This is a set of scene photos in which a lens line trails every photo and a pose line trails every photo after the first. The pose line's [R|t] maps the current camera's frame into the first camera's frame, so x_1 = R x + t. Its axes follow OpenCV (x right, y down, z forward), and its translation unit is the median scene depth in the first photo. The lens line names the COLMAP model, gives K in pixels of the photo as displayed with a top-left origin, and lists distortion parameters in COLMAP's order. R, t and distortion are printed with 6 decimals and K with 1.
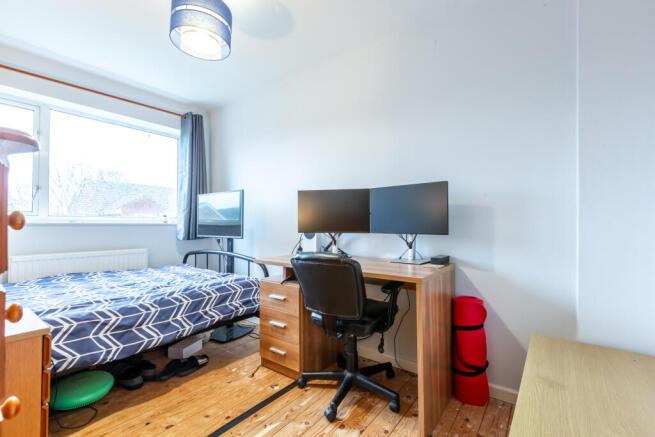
lens RADIAL K [[302.2, 0, 329.8], [0, 302.2, 221.4], [0, 0, 1]] dist [-0.005079, -0.000359]
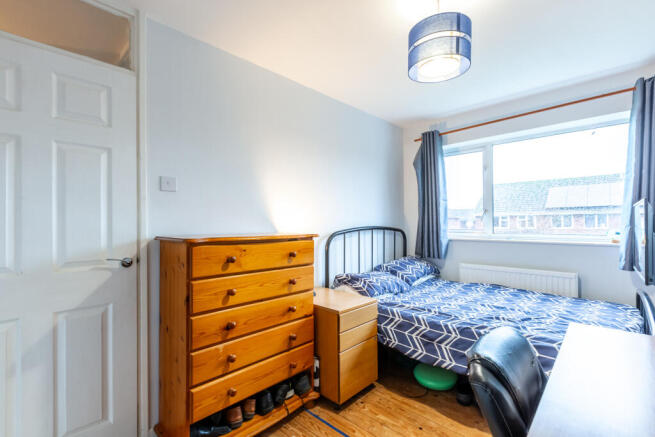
lens RADIAL K [[302.2, 0, 330.3], [0, 302.2, 219.0], [0, 0, 1]] dist [-0.005079, -0.000359]
pose [[-0.137387, -0.010212, -0.990465, 0.532909], [0.015450, 0.999803, -0.012452, -0.105069], [0.990397, -0.017013, -0.137202, 0.757863]]
